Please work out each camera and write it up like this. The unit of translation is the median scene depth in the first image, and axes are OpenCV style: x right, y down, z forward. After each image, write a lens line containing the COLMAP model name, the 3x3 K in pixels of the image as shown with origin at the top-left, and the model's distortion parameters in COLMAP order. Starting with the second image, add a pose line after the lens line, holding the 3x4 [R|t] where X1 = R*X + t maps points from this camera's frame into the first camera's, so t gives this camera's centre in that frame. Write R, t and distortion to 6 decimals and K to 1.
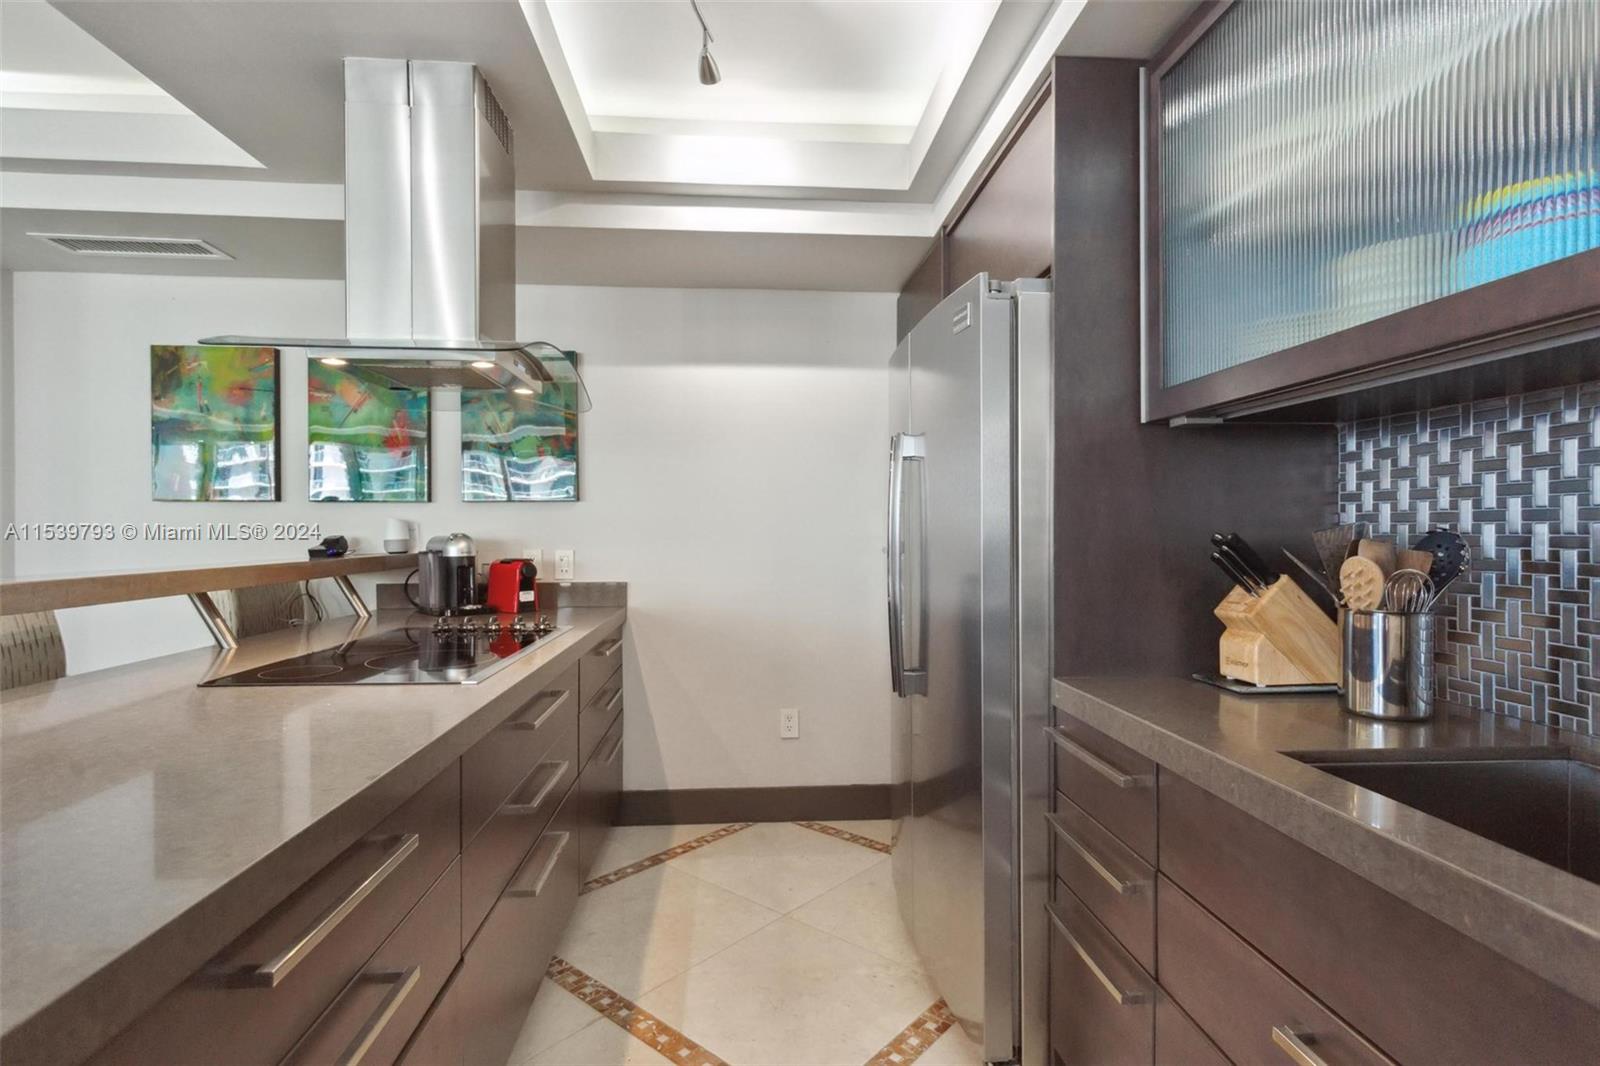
lens RADIAL K [[792.2, 0, 796.4], [0, 792.2, 536.7], [0, 0, 1]] dist [0.000866, 0.000463]
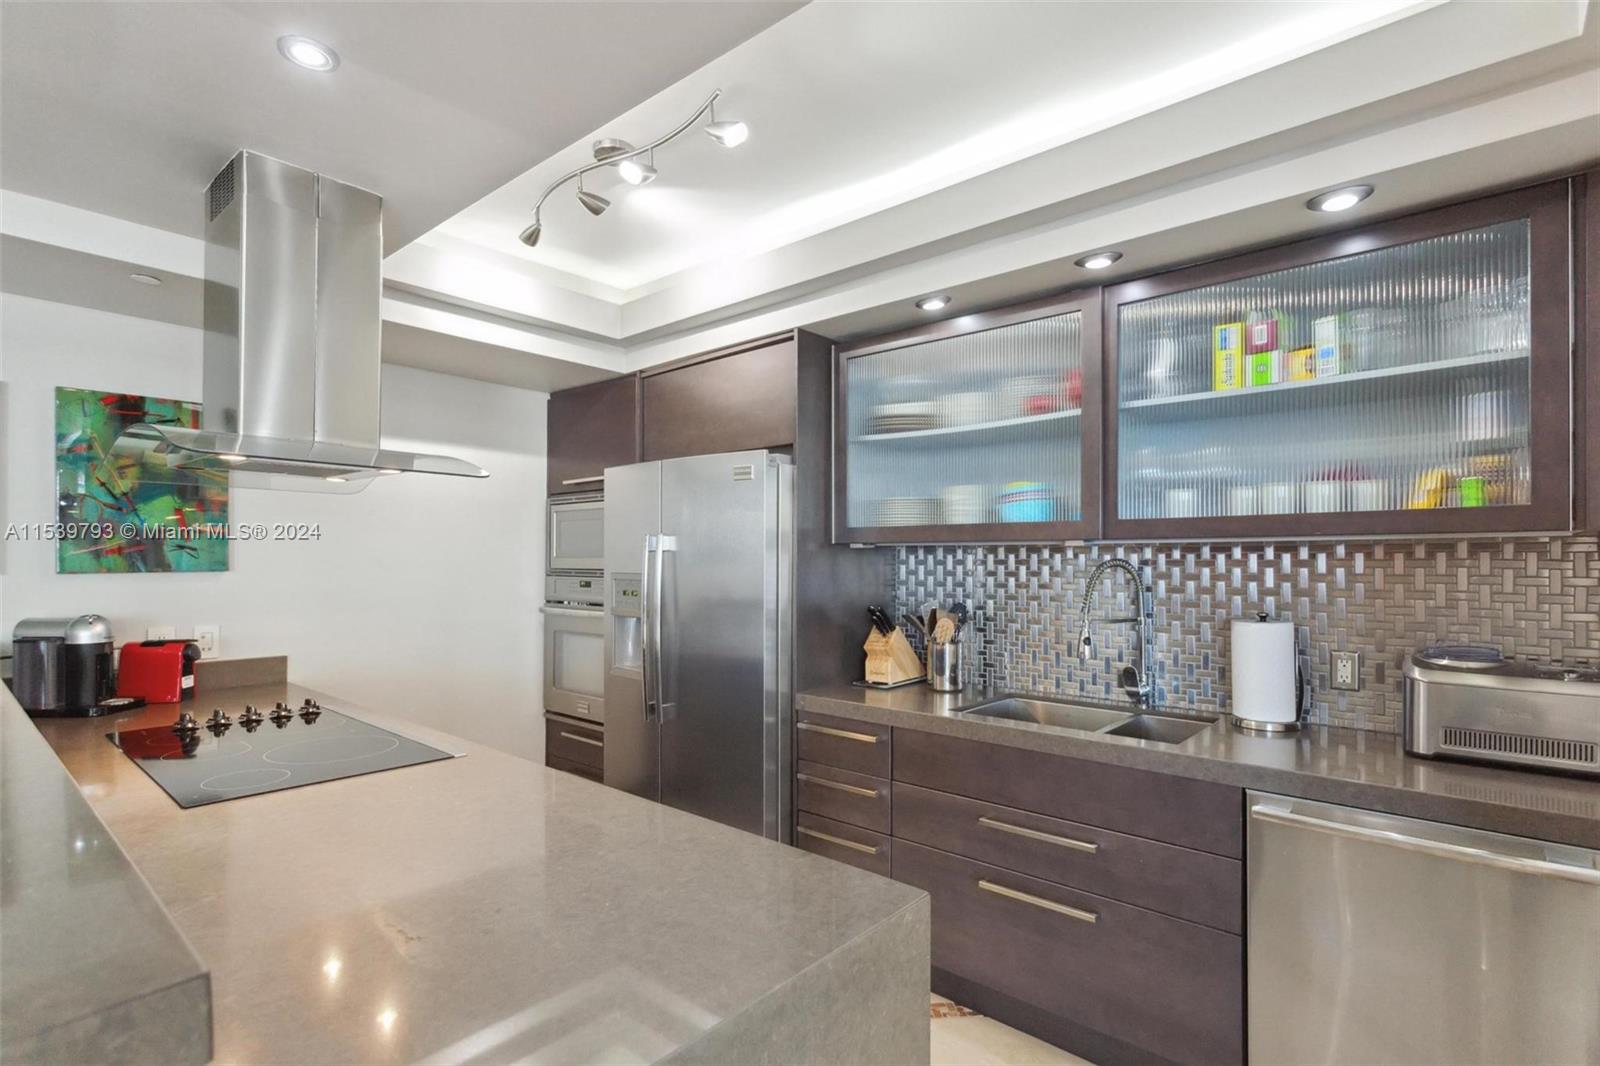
lens RADIAL K [[766.6, 0, 804.5], [0, 766.6, 553.5], [0, 0, 1]] dist [0.000764, 0.000250]
pose [[0.710805, 0.008432, 0.703338, -0.832337], [0.003193, 0.999879, -0.015214, -0.096857], [-0.703382, 0.013060, 0.710692, -0.179830]]
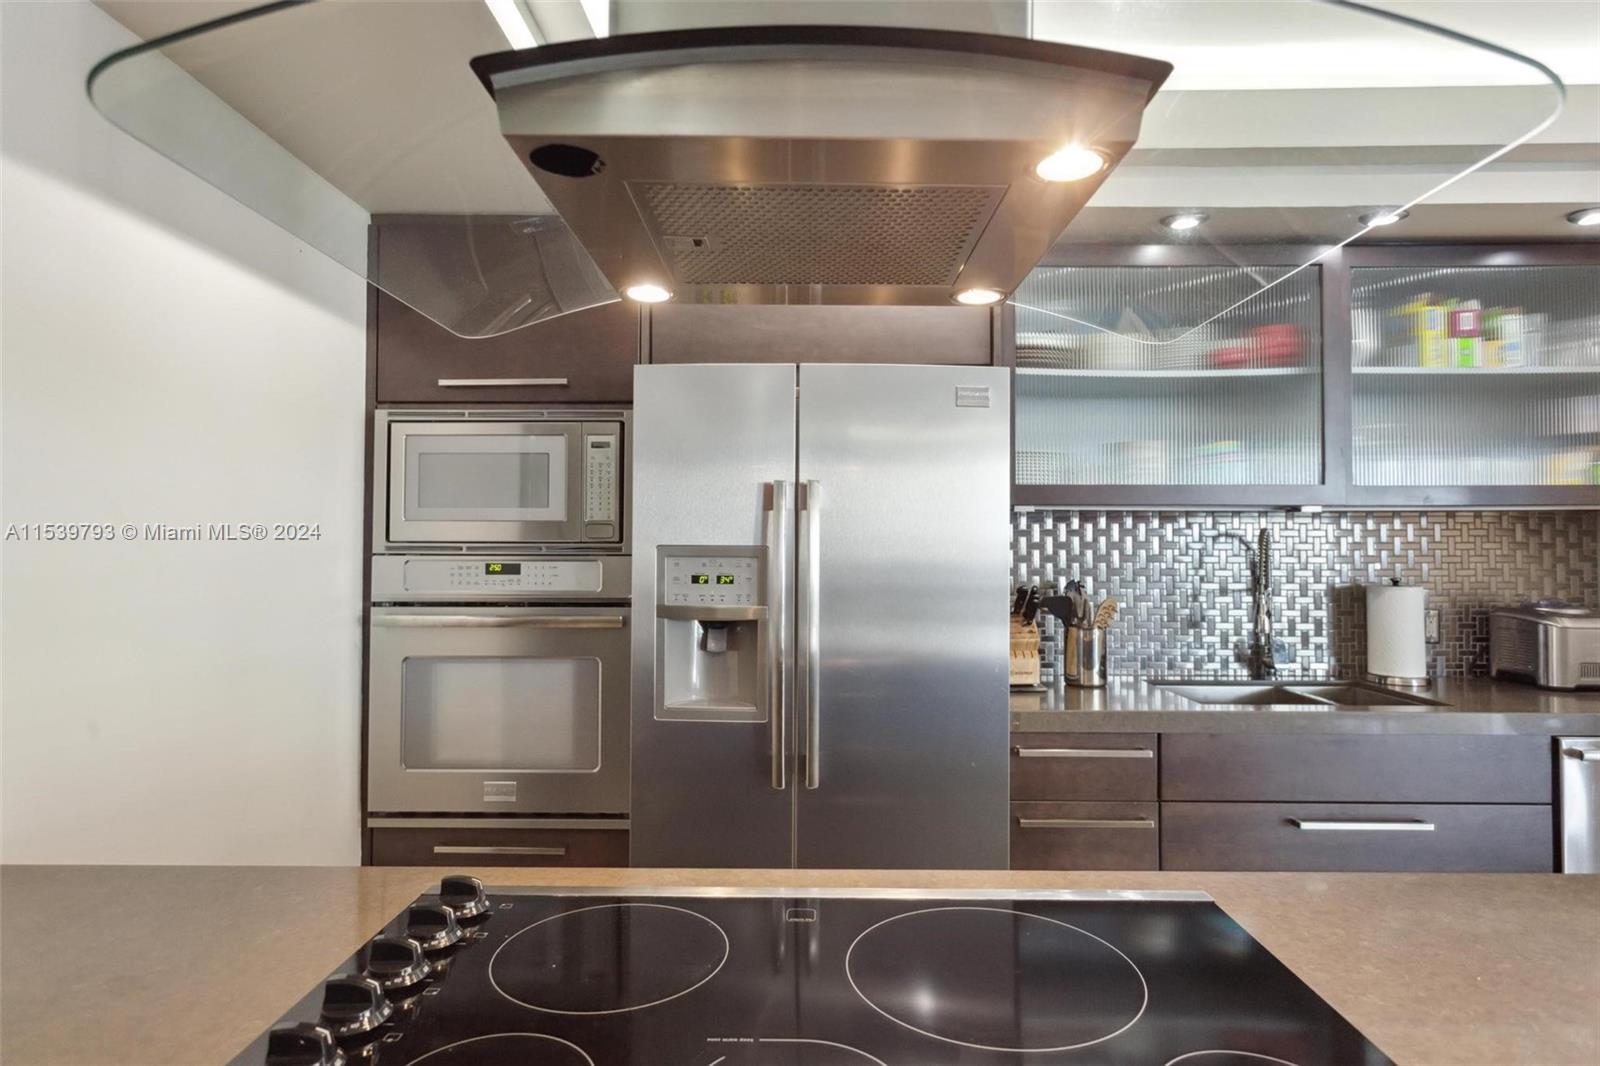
lens RADIAL K [[865.2, 0, 792.2], [0, 865.2, 529.3], [0, 0, 1]] dist [-0.002827, -0.001184]
pose [[0.093815, 0.021870, 0.995349, -1.059487], [0.007310, 0.999717, -0.022655, -0.073696], [-0.995563, 0.009402, 0.093628, 1.223351]]
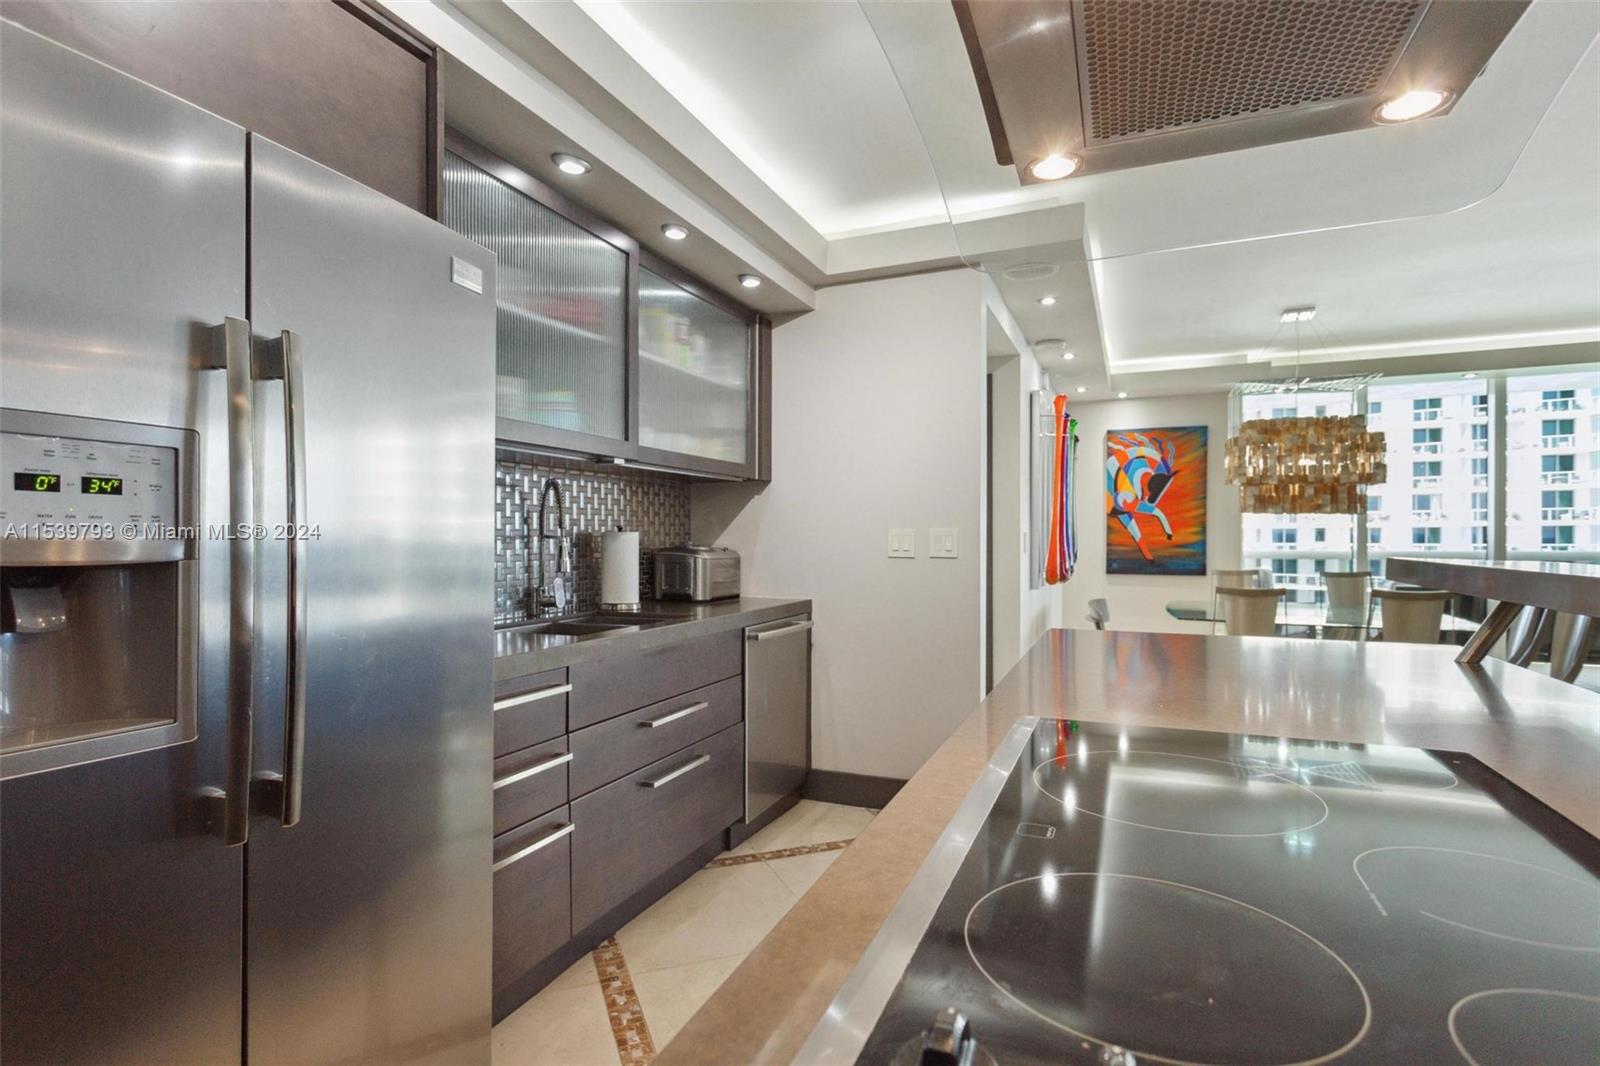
lens RADIAL K [[792.2, 0, 796.4], [0, 792.2, 536.7], [0, 0, 1]] dist [0.000866, 0.000463]
pose [[-0.888613, 0.001143, 0.458656, -0.545046], [0.004660, 0.999968, 0.006537, 0.007346], [-0.458634, 0.007946, -0.888590, 1.729176]]
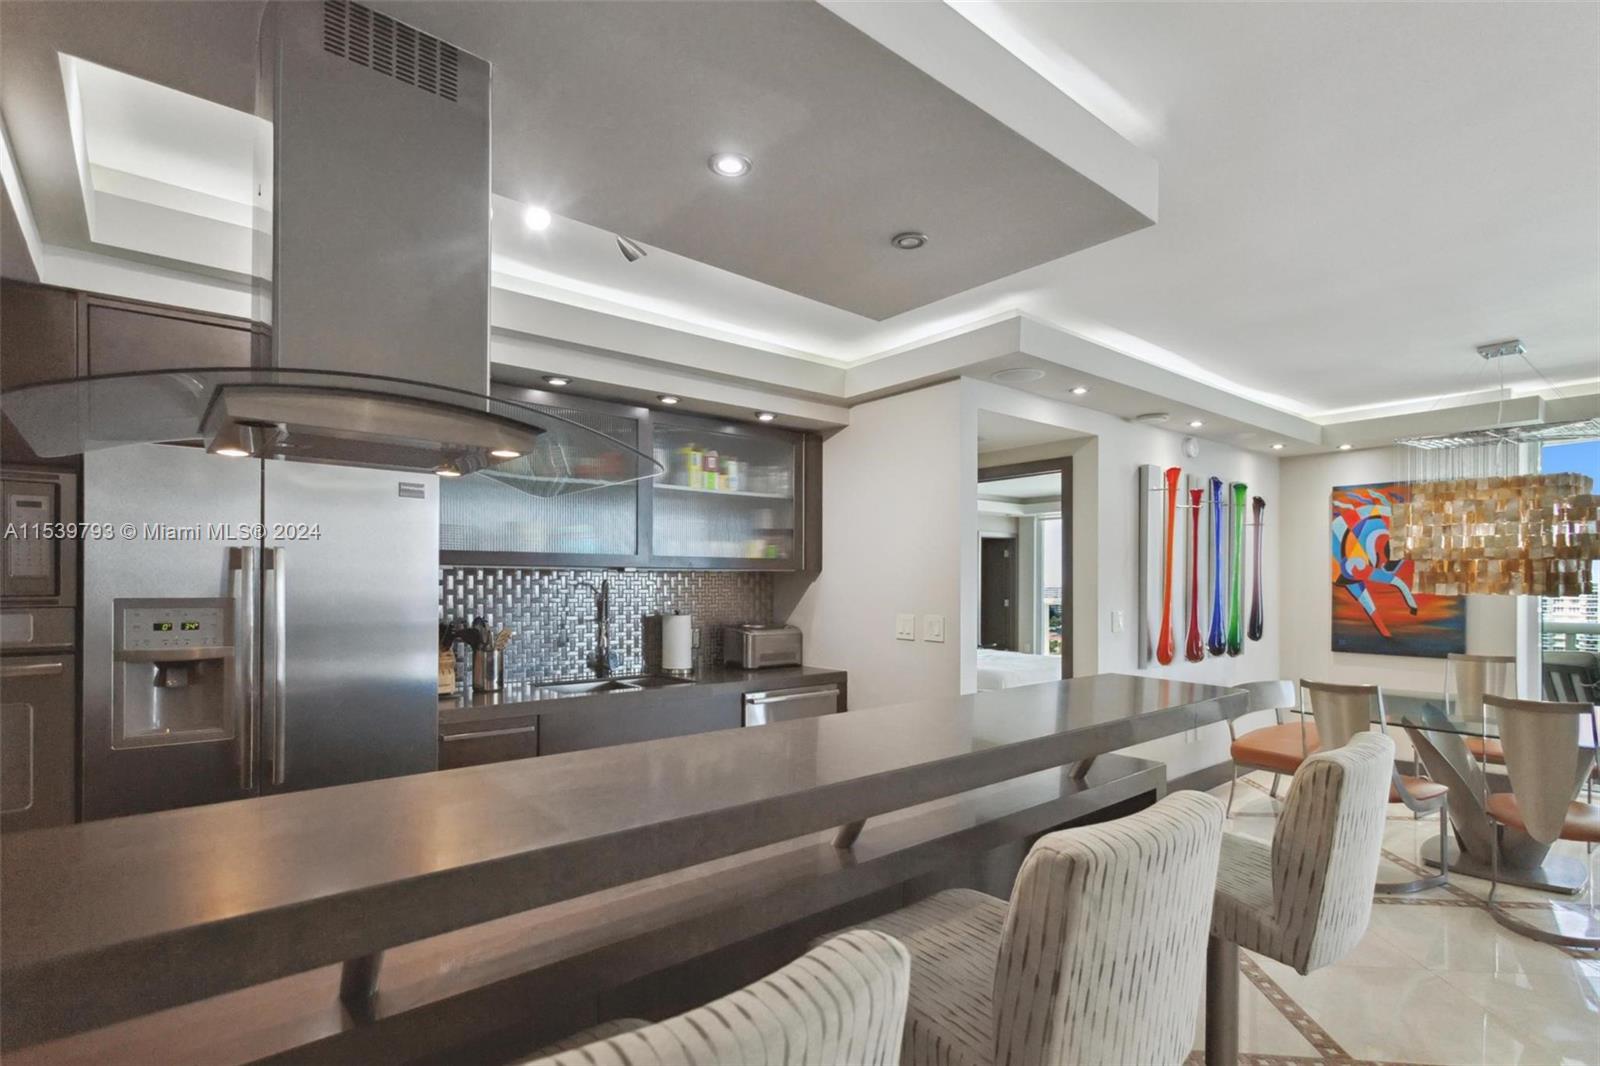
lens RADIAL K [[782.1, 0, 795.6], [0, 782.1, 584.4], [0, 0, 1]] dist [-0.001888, 0.000183]
pose [[-0.583085, -0.002856, 0.812406, -1.549879], [0.005148, 0.999961, 0.007210, -0.107527], [-0.812395, 0.008387, -0.583047, 1.375083]]
